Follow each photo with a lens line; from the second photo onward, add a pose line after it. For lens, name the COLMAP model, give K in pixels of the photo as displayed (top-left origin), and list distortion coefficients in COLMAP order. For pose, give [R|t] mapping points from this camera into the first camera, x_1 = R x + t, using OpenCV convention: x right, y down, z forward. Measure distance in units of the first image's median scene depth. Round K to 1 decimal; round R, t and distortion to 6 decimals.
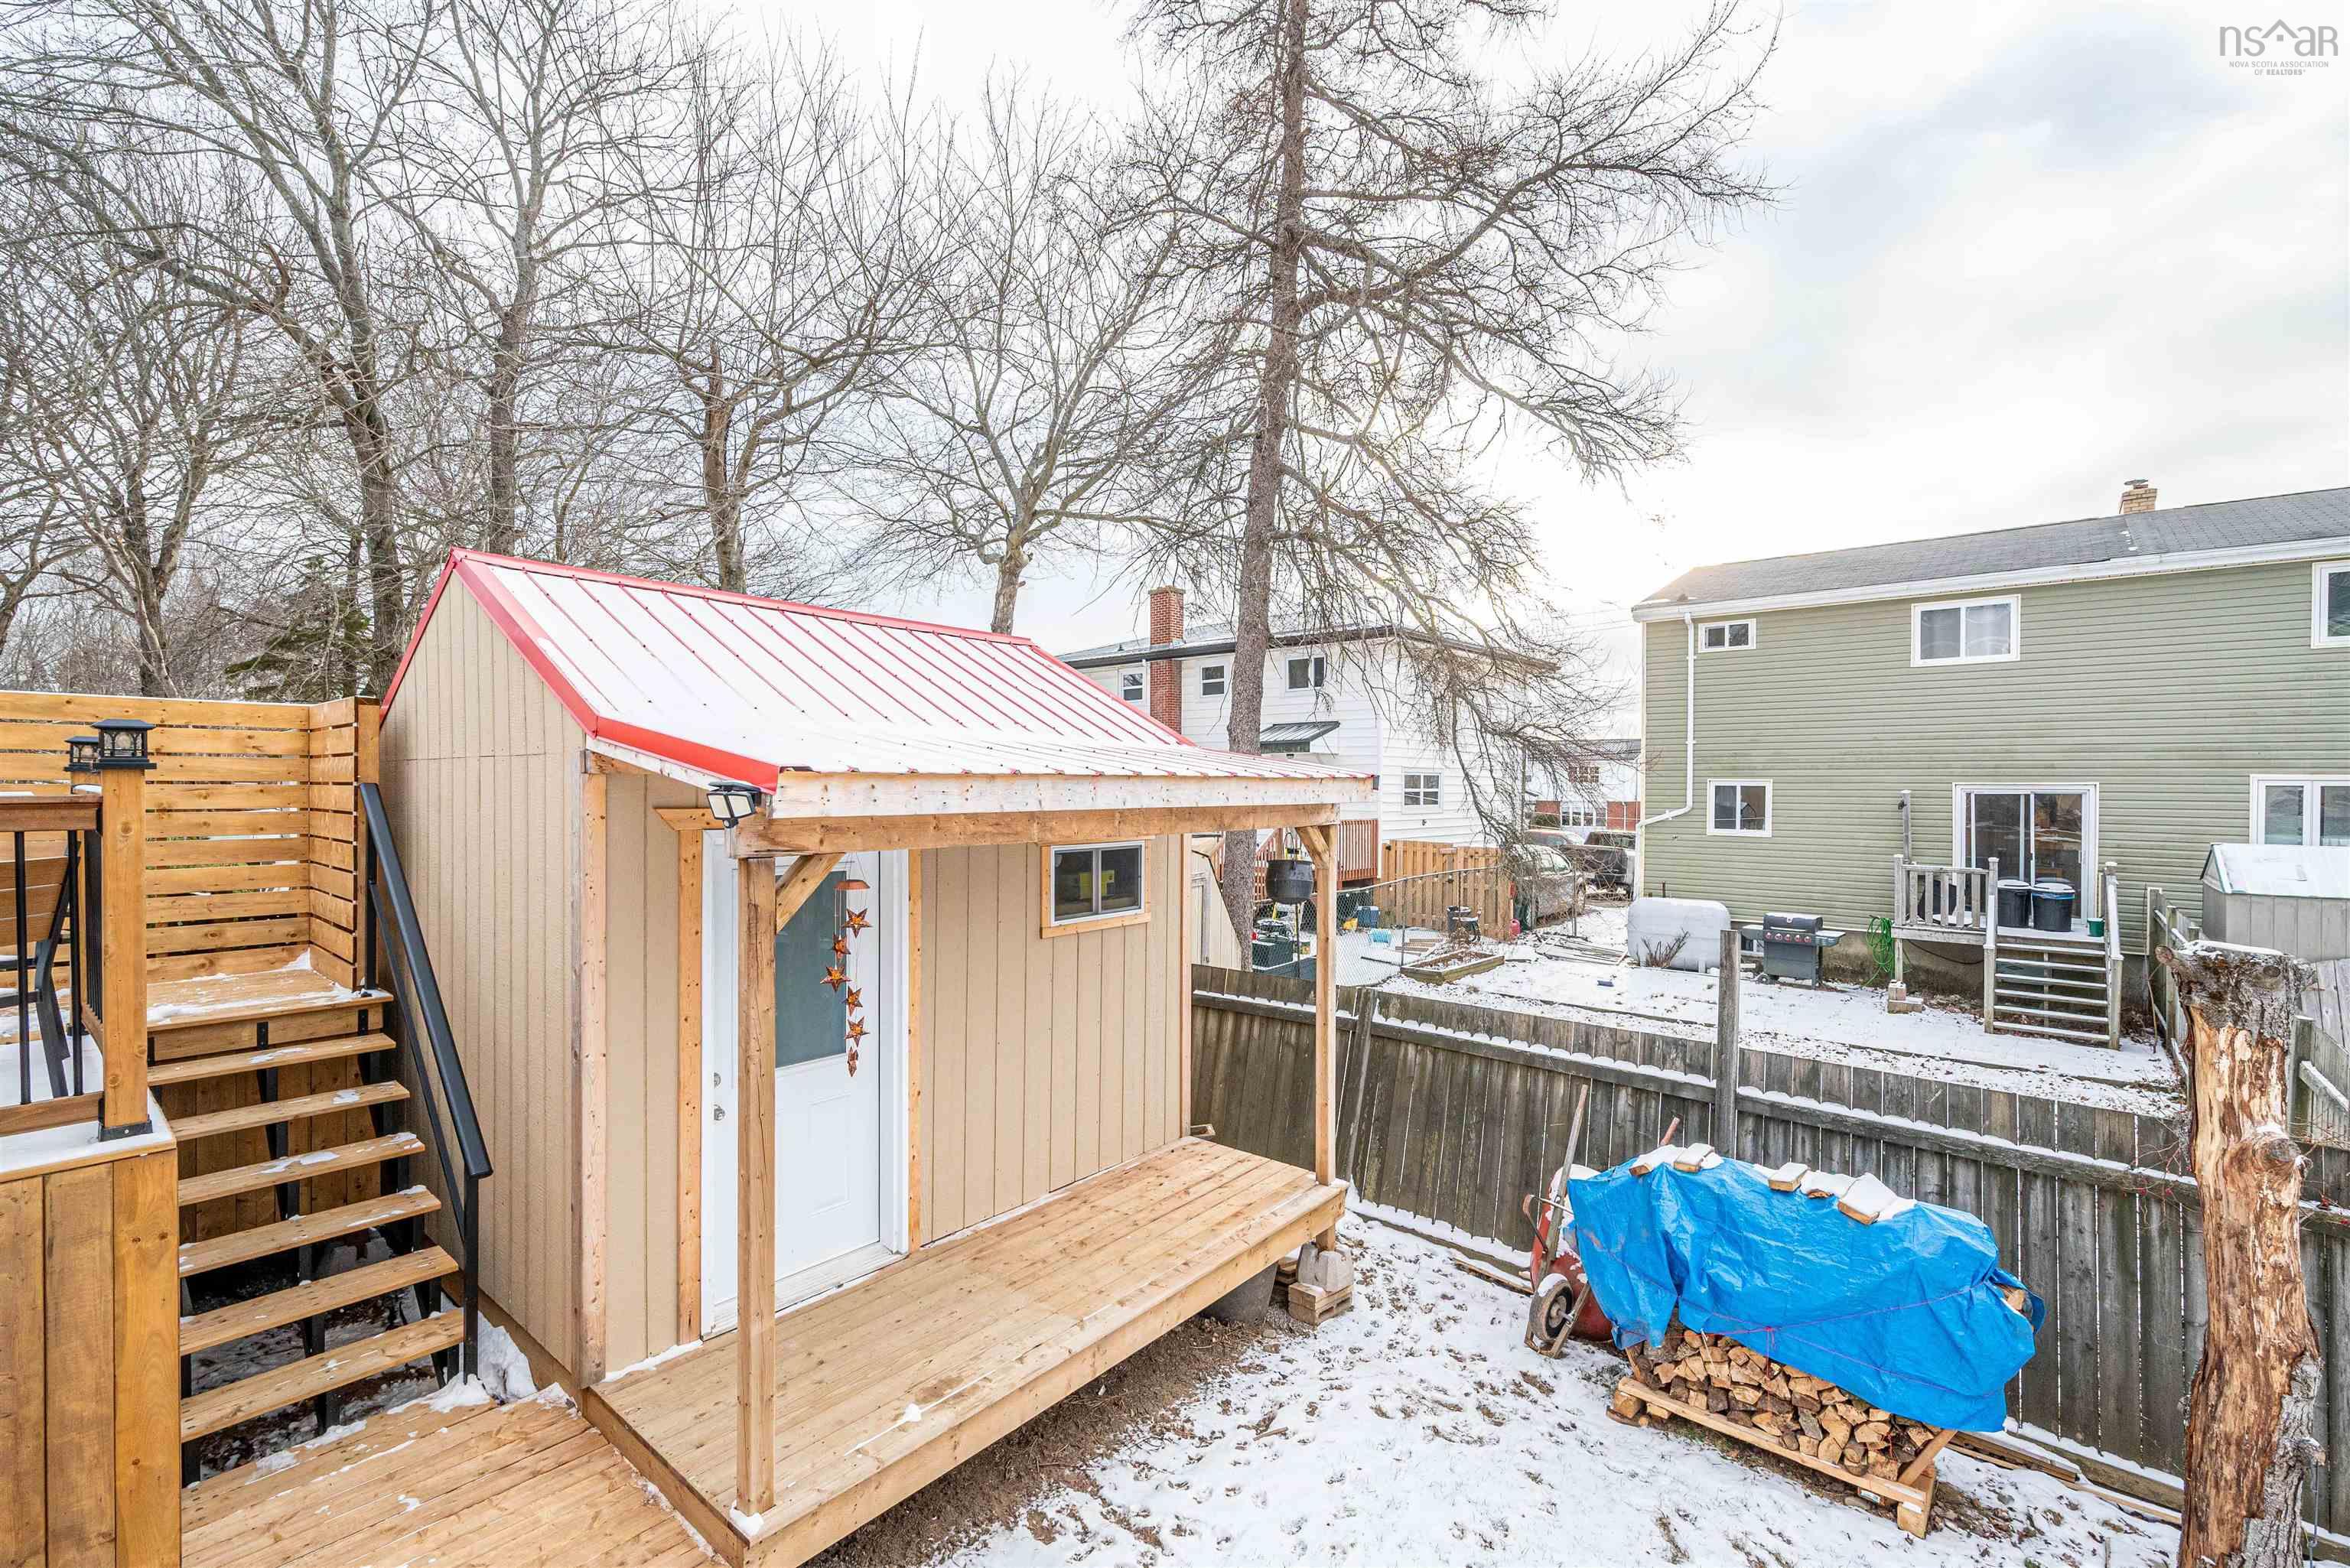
lens RADIAL K [[1013.3, 0, 1163.9], [0, 1013.3, 789.5], [0, 0, 1]] dist [0.001112, 0.000512]
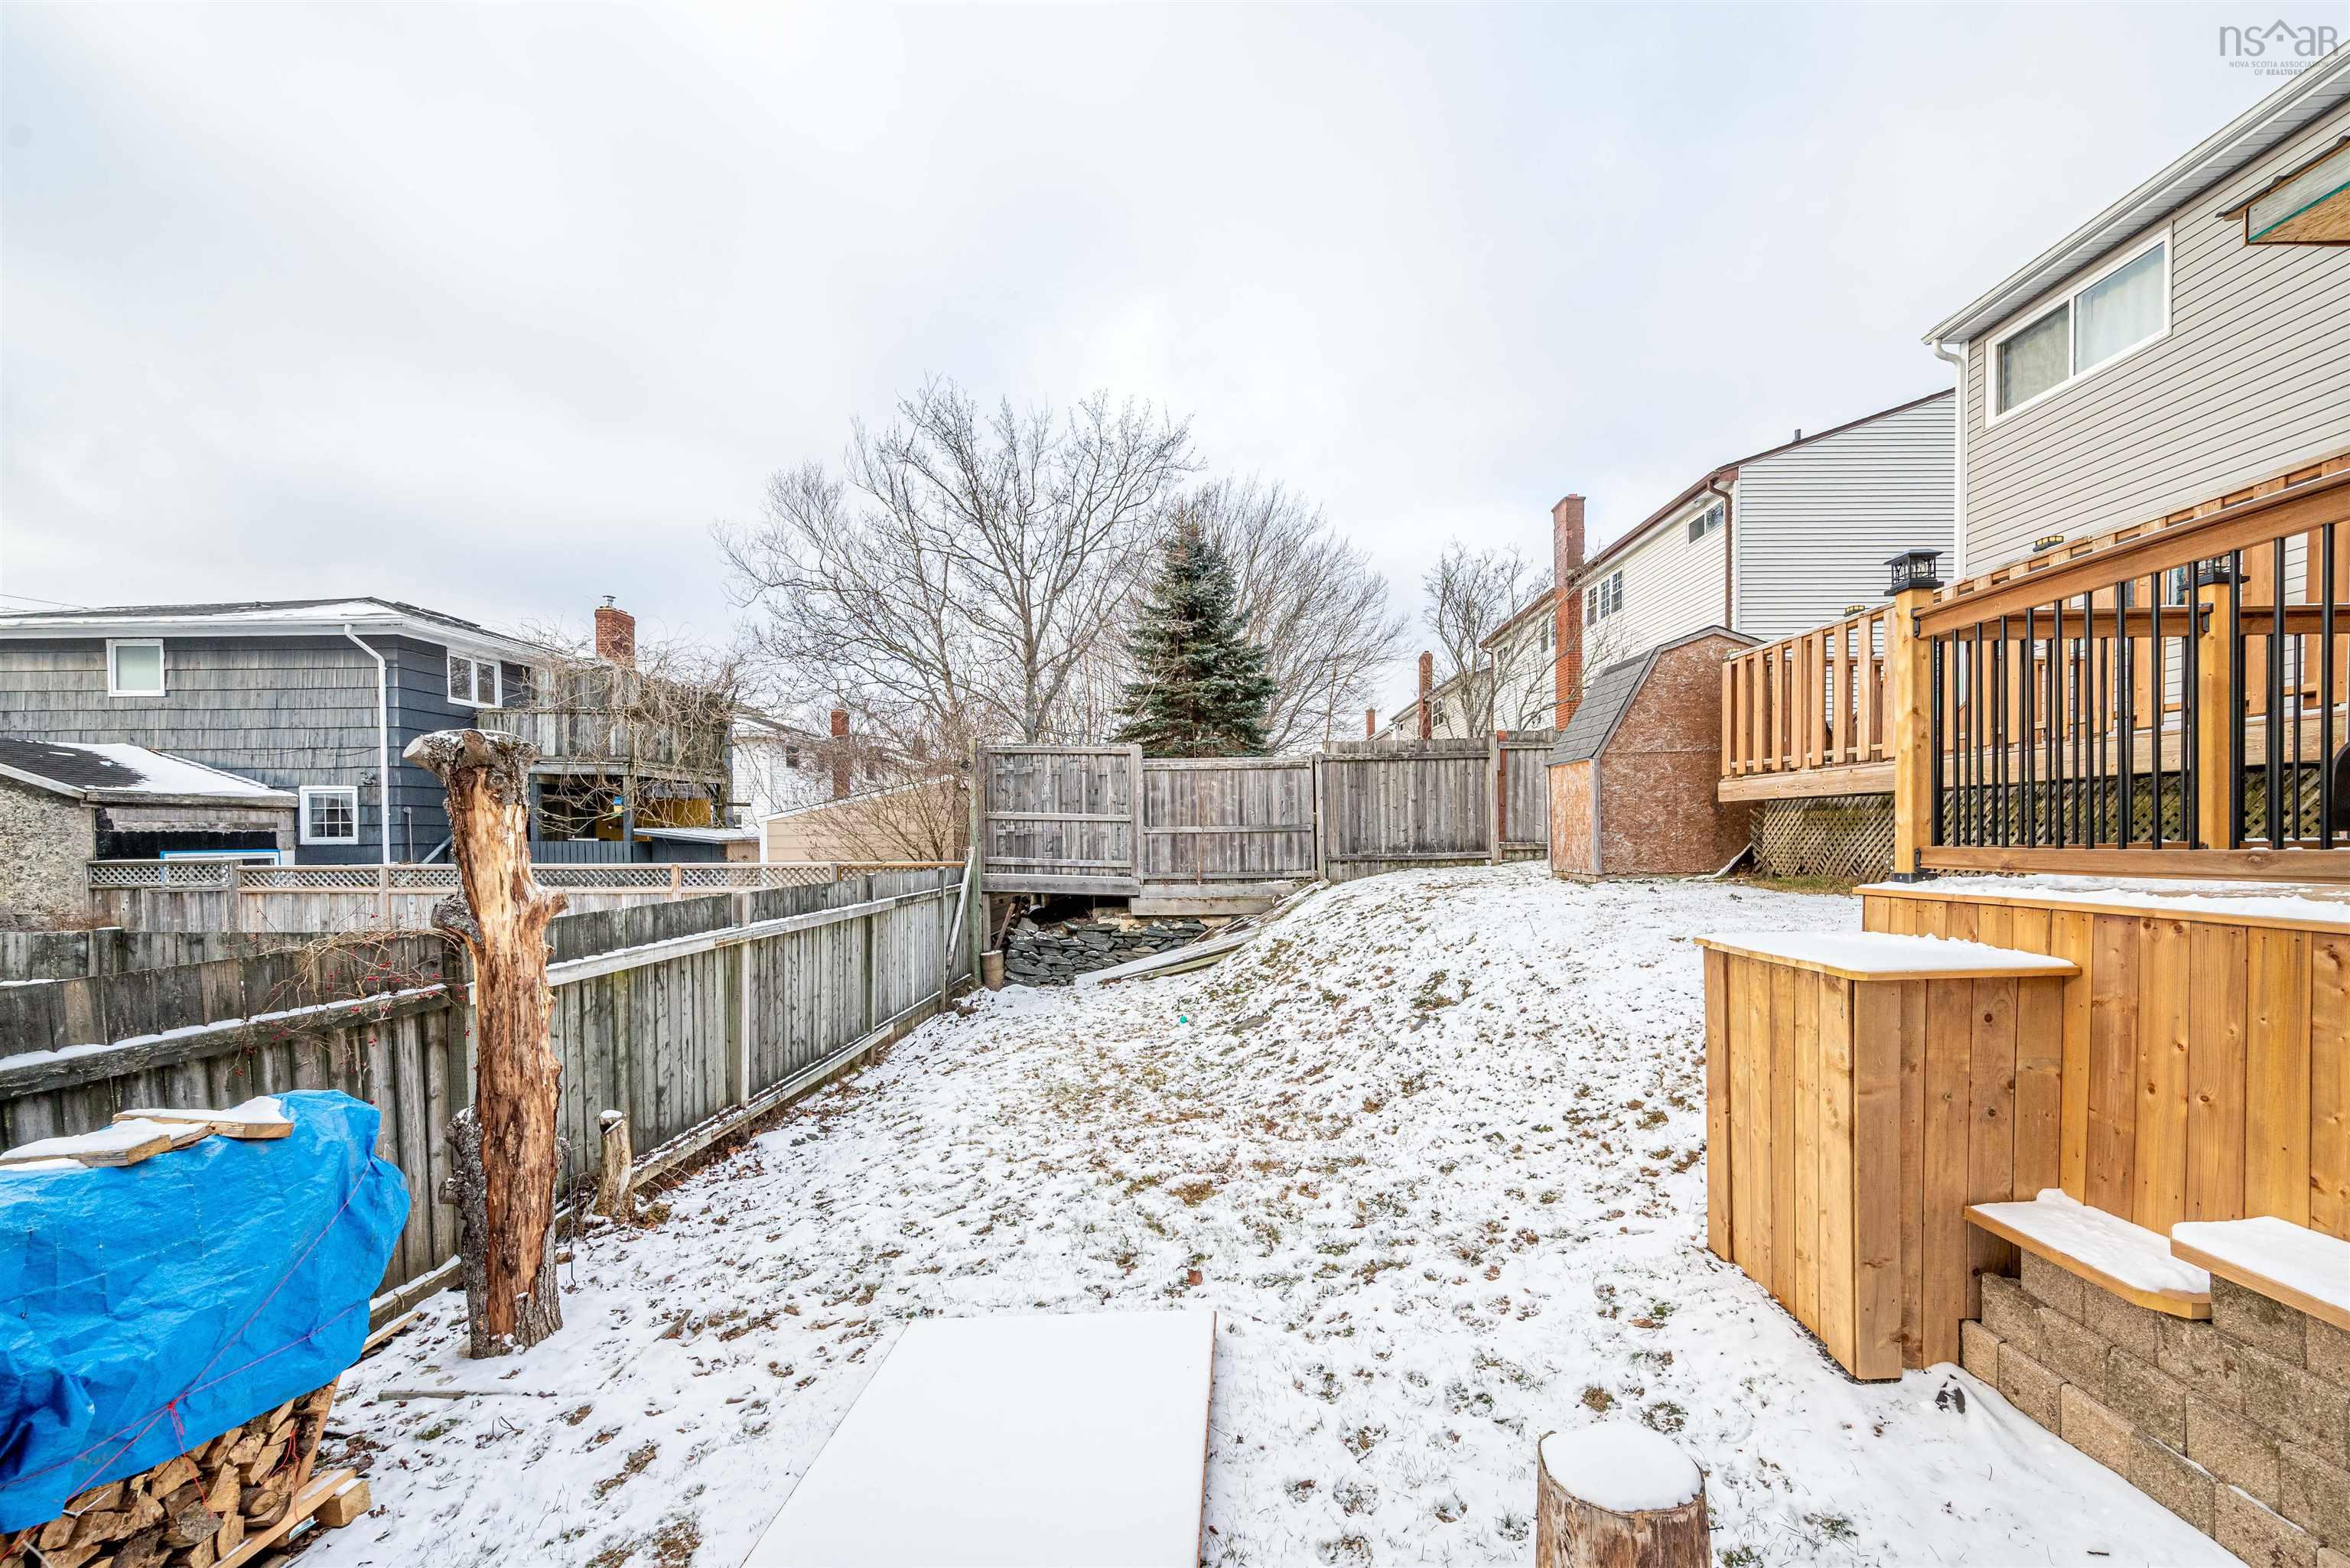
lens RADIAL K [[943.7, 0, 1210.5], [0, 943.7, 859.3], [0, 0, 1]] dist [-0.001089, -0.000521]
pose [[-0.656196, -0.019259, 0.754345, -0.059063], [0.009398, 0.999388, 0.033690, 0.074135], [-0.754532, 0.029197, -0.655614, 0.306353]]
